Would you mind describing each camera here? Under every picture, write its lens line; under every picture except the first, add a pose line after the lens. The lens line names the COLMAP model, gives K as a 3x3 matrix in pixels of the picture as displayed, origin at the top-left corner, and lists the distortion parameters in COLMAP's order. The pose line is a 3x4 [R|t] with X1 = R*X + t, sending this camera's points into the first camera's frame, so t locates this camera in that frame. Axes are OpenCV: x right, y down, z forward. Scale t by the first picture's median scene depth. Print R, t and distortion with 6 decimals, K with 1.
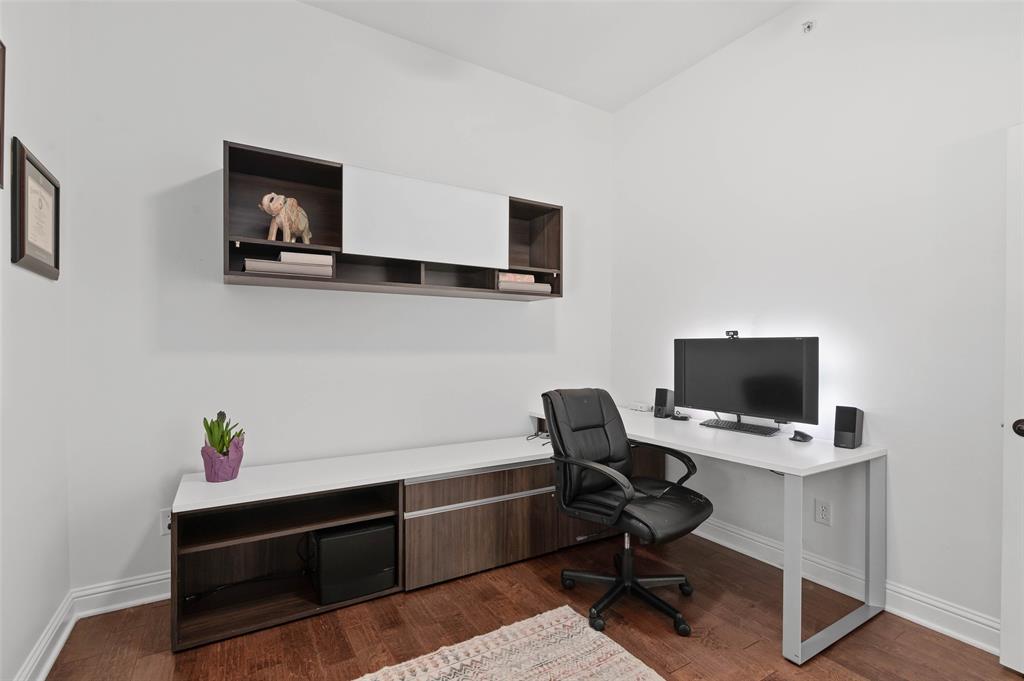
lens RADIAL K [[473.7, 0, 510.8], [0, 473.7, 347.0], [0, 0, 1]] dist [-0.007847, 0.000584]
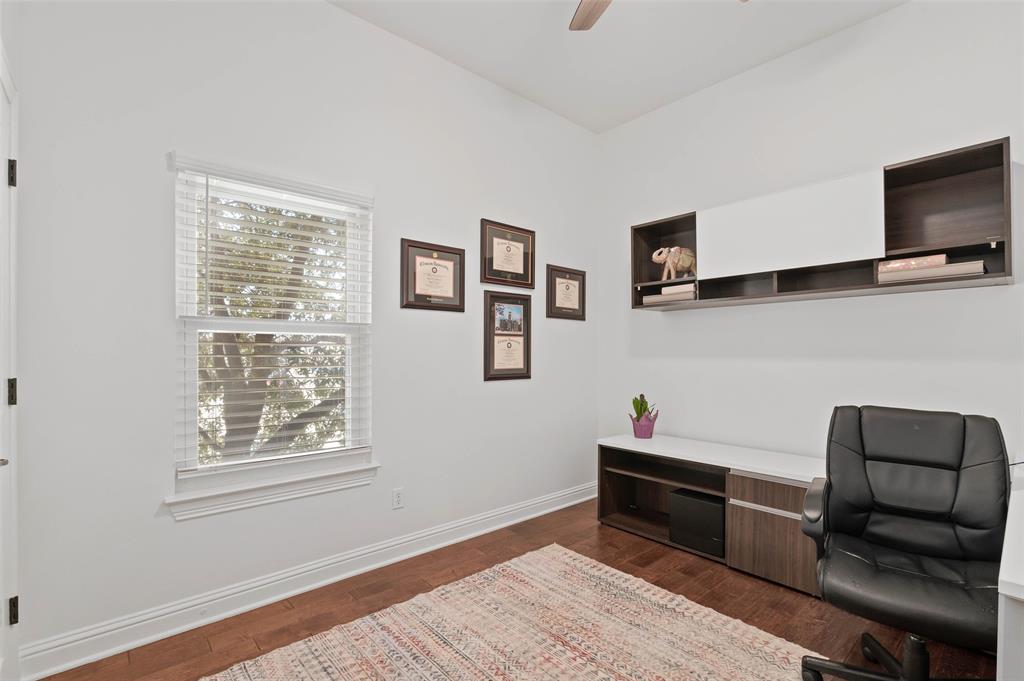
lens RADIAL K [[473.7, 0, 509.4], [0, 473.7, 344.7], [0, 0, 1]] dist [-0.007847, 0.000584]
pose [[0.160216, -0.020645, -0.986866, 0.853165], [-0.001662, 0.999774, -0.021185, 0.005372], [0.987081, 0.005034, 0.160145, 0.296382]]
